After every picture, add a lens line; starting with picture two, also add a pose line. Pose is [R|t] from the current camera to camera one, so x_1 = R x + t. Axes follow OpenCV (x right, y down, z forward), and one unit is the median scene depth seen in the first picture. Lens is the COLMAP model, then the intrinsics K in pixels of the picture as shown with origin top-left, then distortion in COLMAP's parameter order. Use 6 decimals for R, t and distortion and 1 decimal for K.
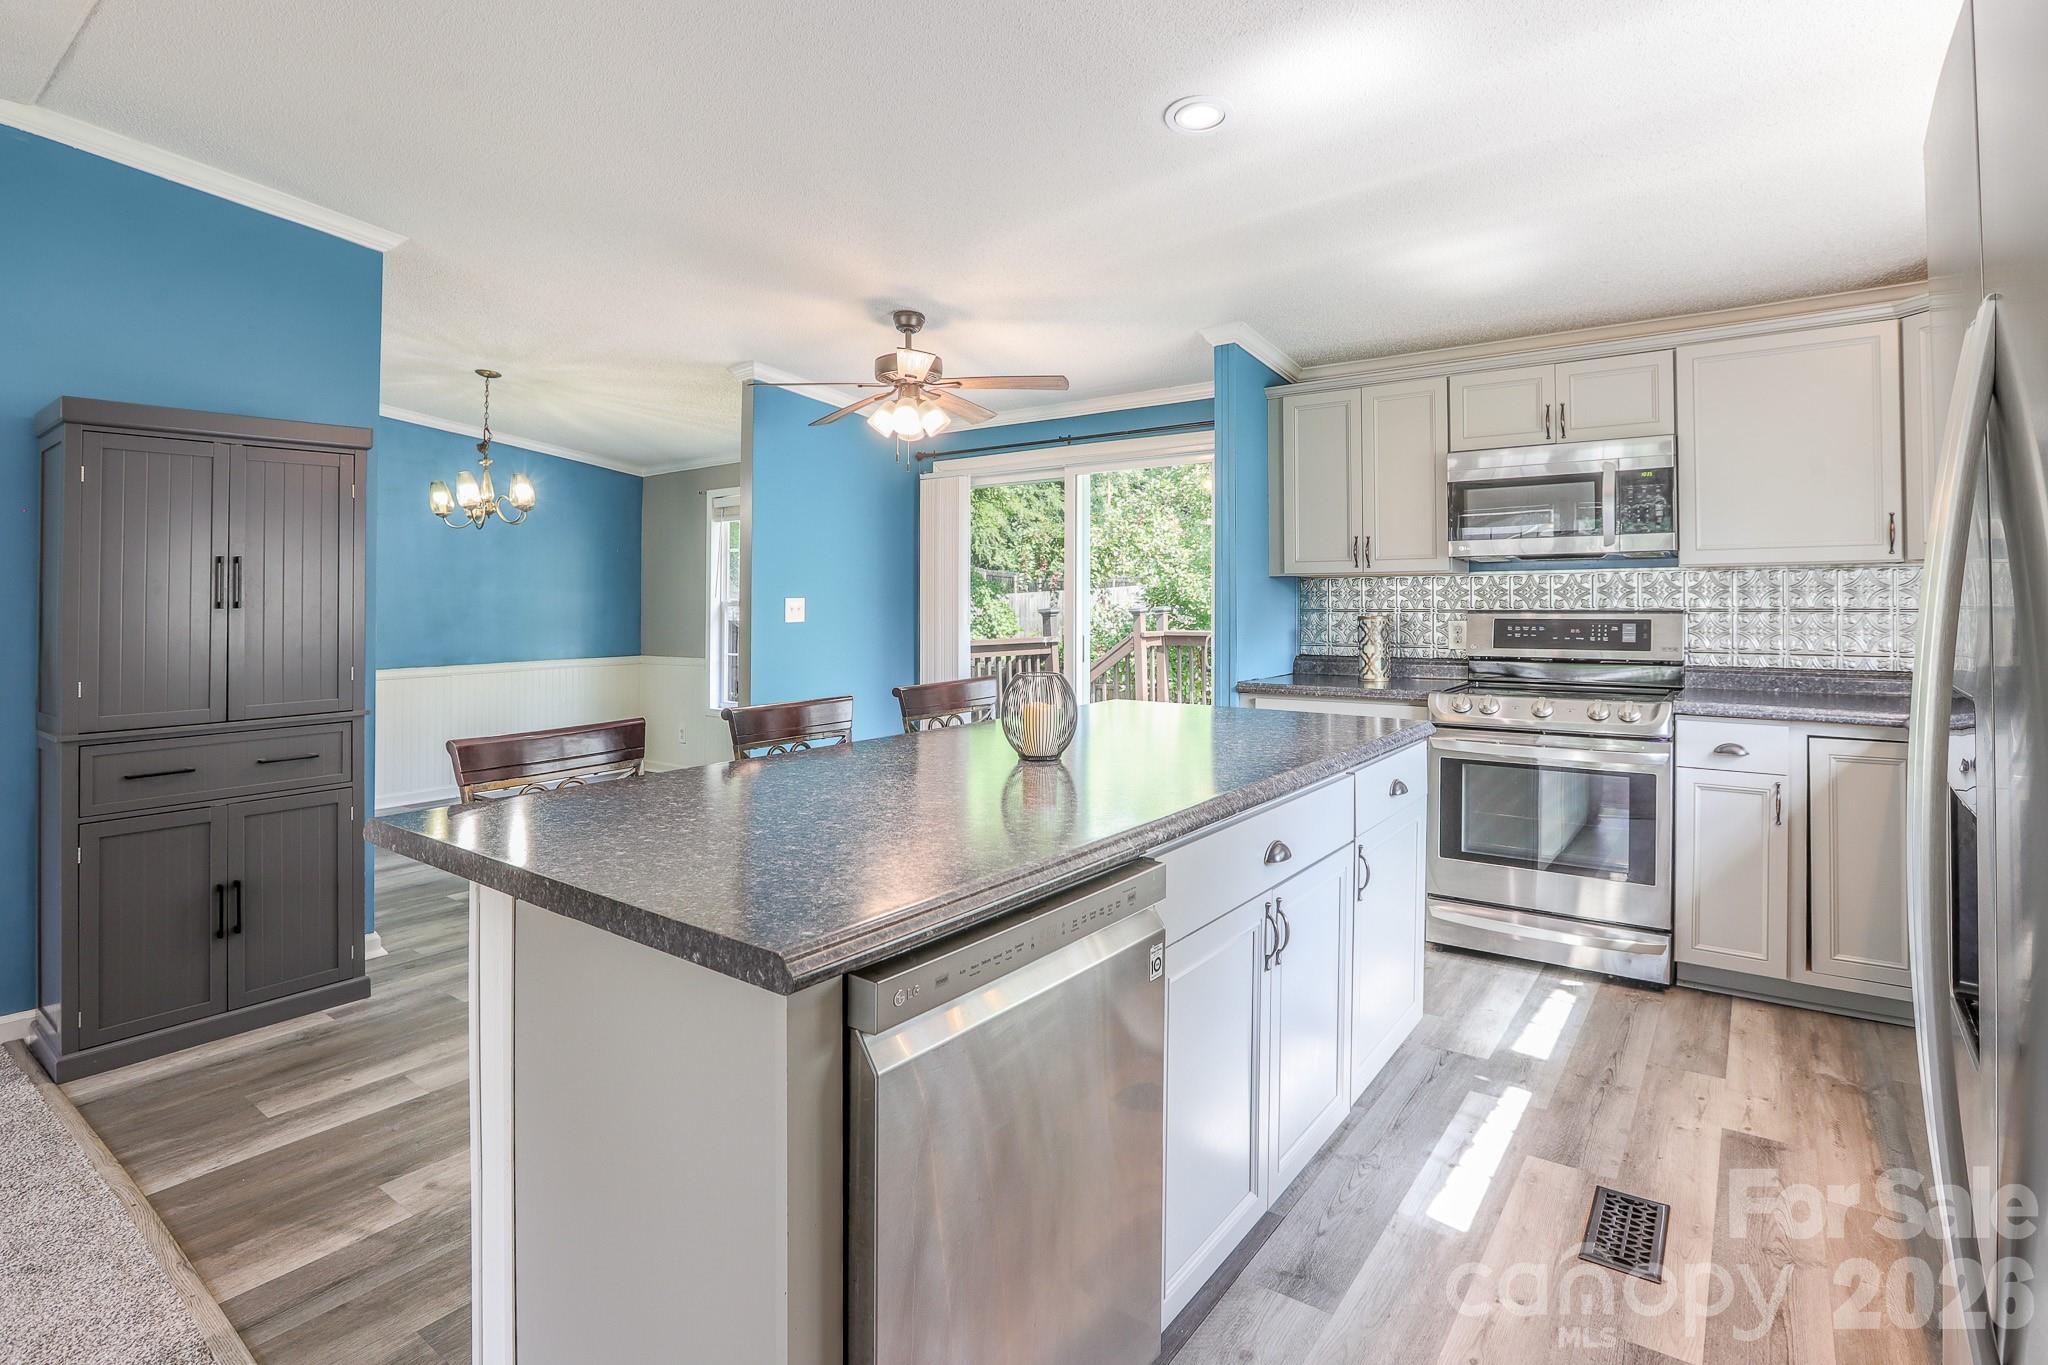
lens RADIAL K [[1004.3, 0, 1008.7], [0, 1004.3, 601.3], [0, 0, 1]] dist [-0.029724, 0.000097]
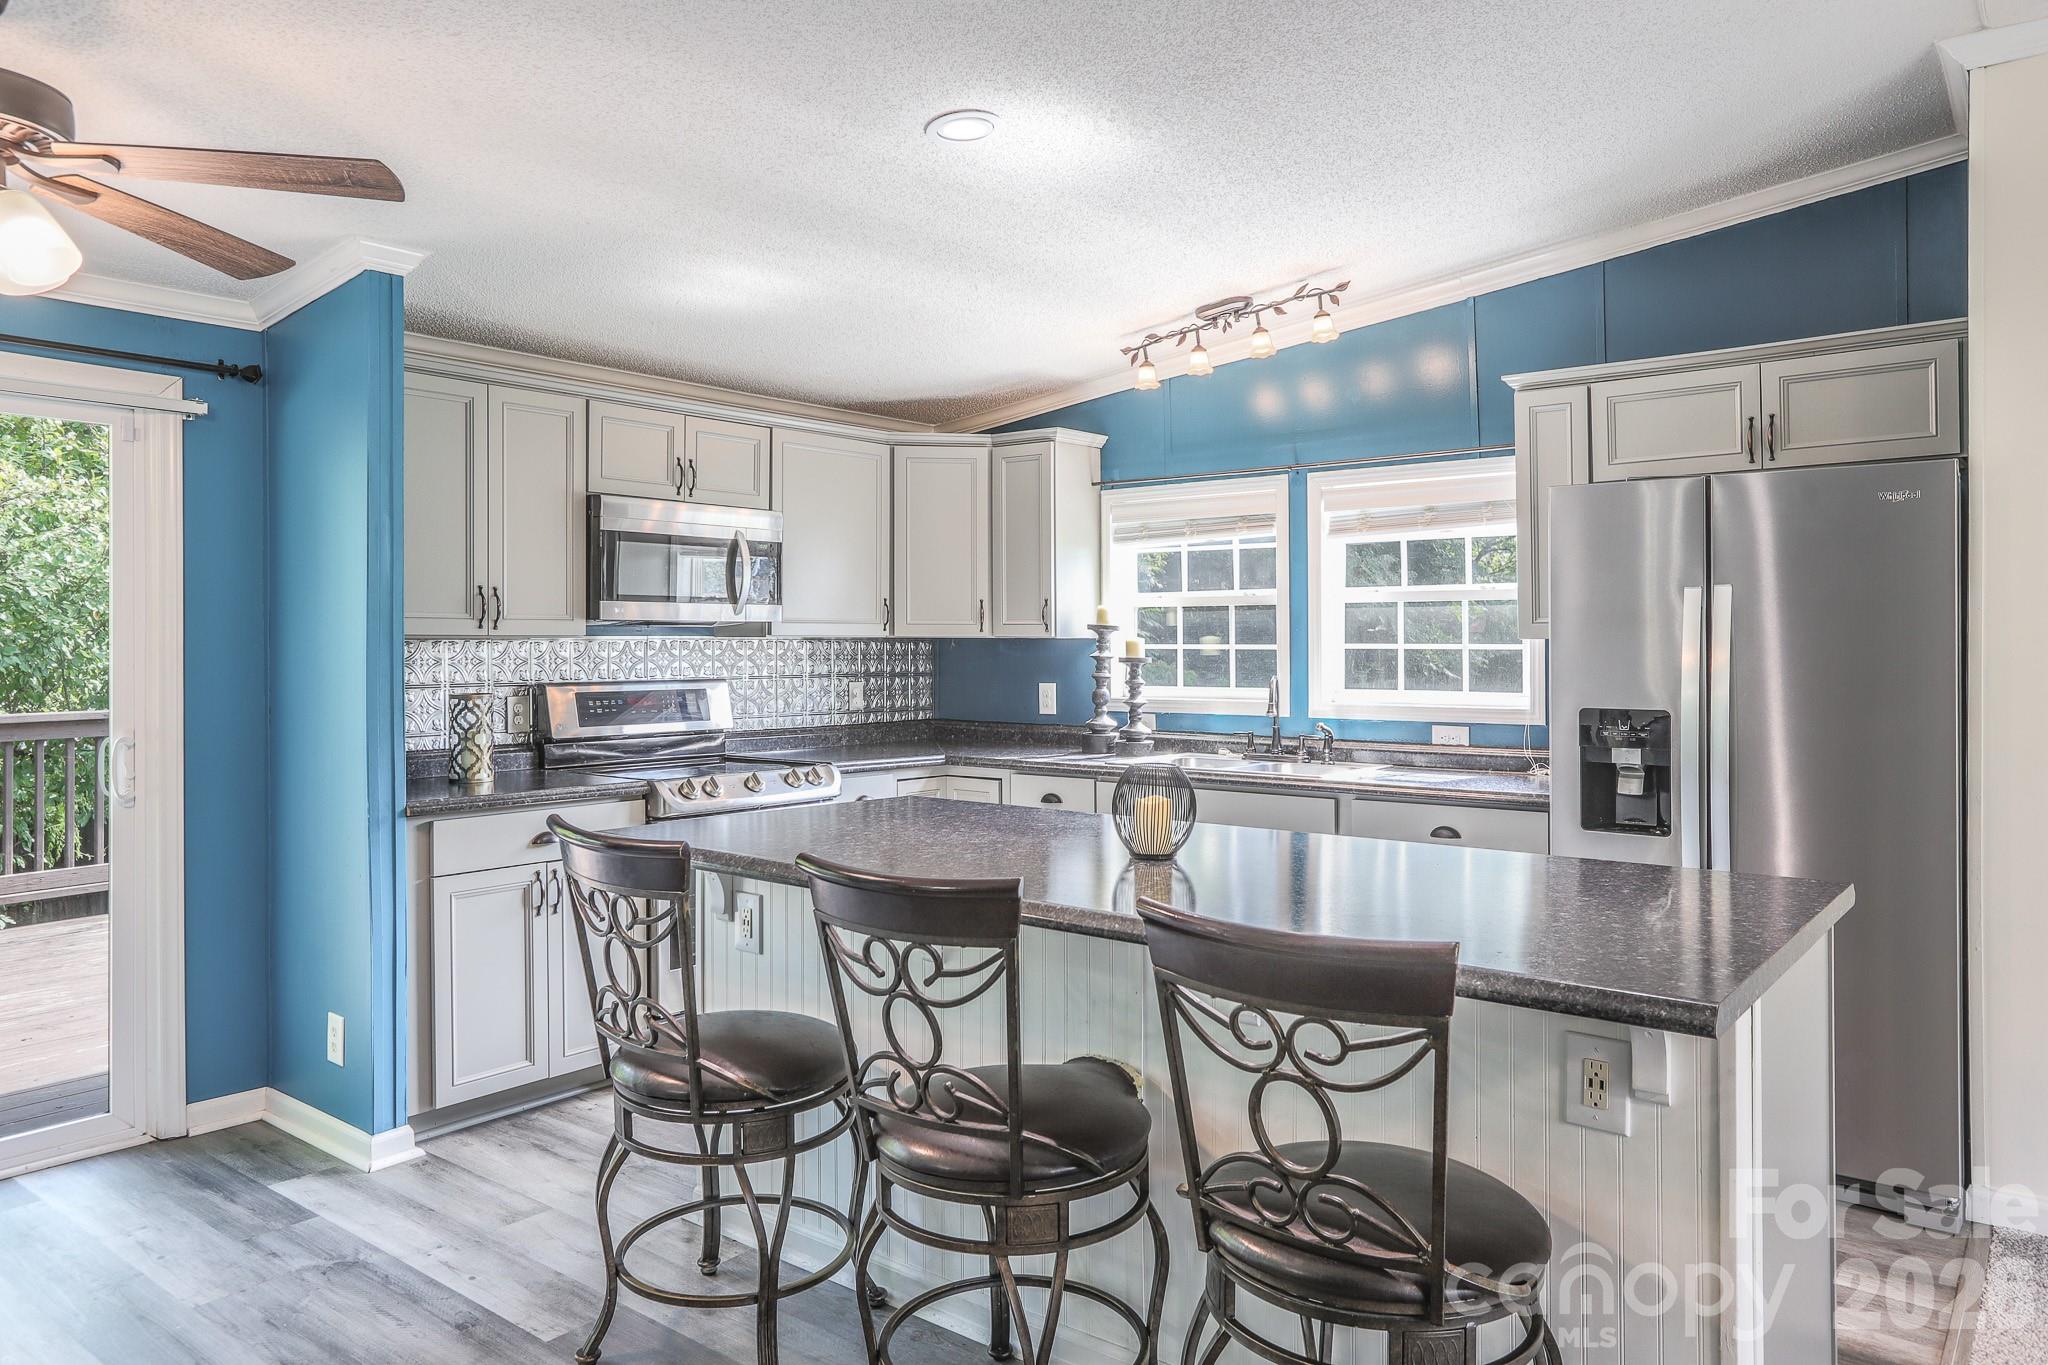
lens RADIAL K [[1399.0, 0, 1026.8], [0, 1399.0, 648.0], [0, 0, 1]] dist [-0.017060, 0.029161]
pose [[0.031523, 0.001463, 0.999502, -0.728615], [-0.001143, 0.999998, -0.001428, -0.020154], [-0.999502, -0.001097, 0.031525, 0.635582]]
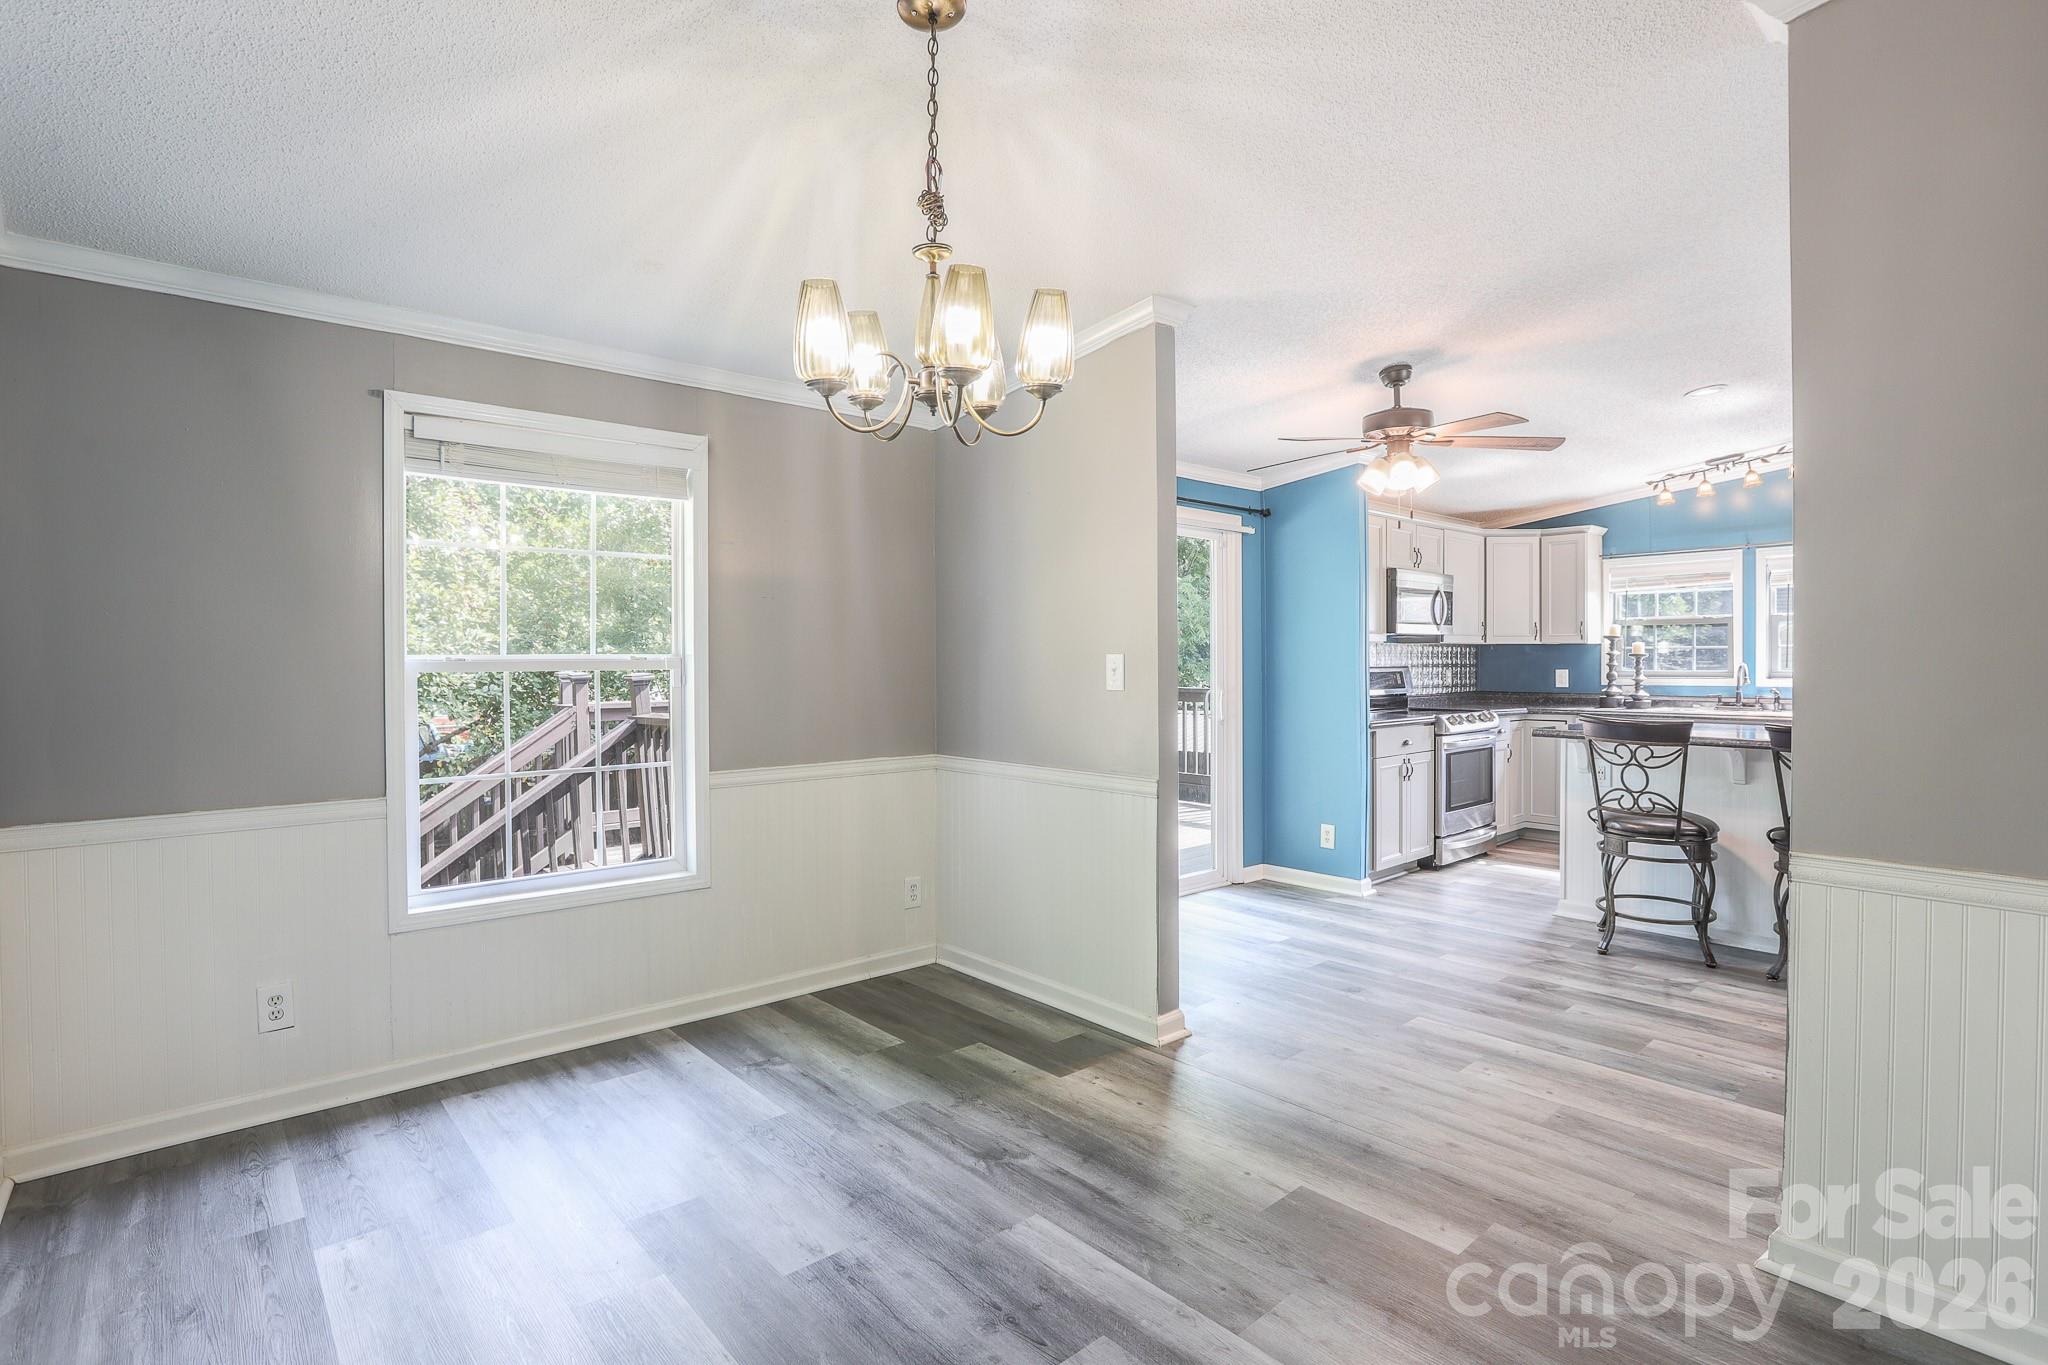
lens RADIAL K [[1004.3, 0, 1036.1], [0, 1004.3, 681.7], [0, 0, 1]] dist [-0.029724, 0.000097]
pose [[0.185061, -0.015156, 0.982610, -1.275810], [0.003295, 0.999885, 0.014801, 0.007724], [-0.982722, 0.000499, 0.185090, 1.314360]]
